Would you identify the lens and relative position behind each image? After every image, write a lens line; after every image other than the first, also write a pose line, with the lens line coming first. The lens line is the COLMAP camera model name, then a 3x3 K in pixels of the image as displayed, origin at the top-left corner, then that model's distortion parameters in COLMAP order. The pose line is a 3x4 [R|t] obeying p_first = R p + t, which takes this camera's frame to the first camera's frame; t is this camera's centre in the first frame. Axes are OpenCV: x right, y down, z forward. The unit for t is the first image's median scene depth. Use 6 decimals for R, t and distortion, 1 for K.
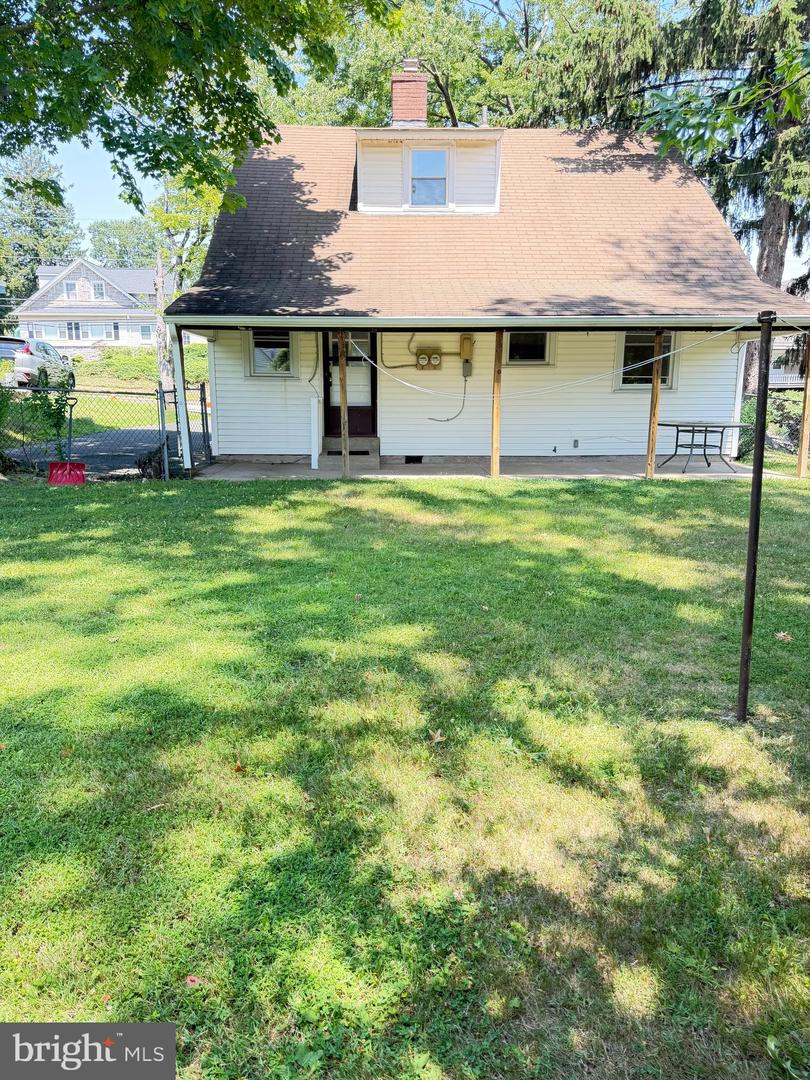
lens RADIAL K [[745.8, 0, 405.9], [0, 745.8, 531.0], [0, 0, 1]] dist [0.085712, -0.152785]
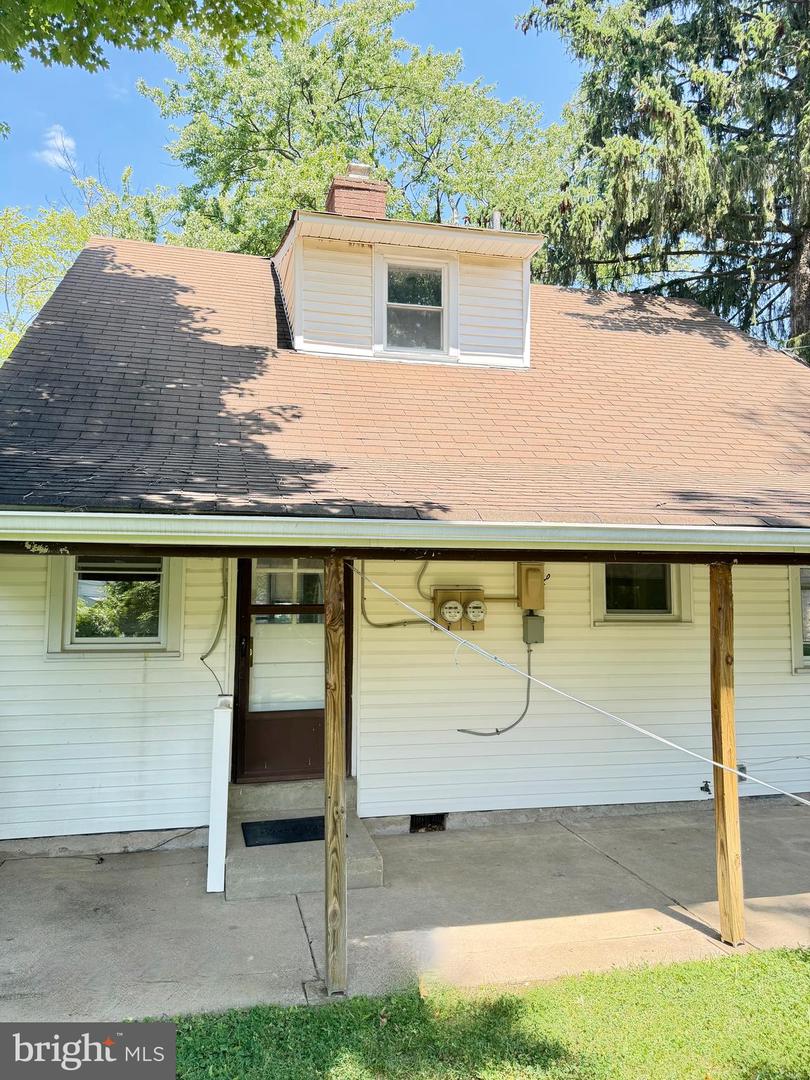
lens RADIAL K [[745.8, 0, 405.9], [0, 745.8, 531.0], [0, 0, 1]] dist [0.085712, -0.152785]
pose [[0.978466, 0.018056, 0.205619, -0.103633], [0.039668, 0.961148, -0.273167, -0.145211], [-0.202563, 0.275441, 0.939734, 0.527672]]
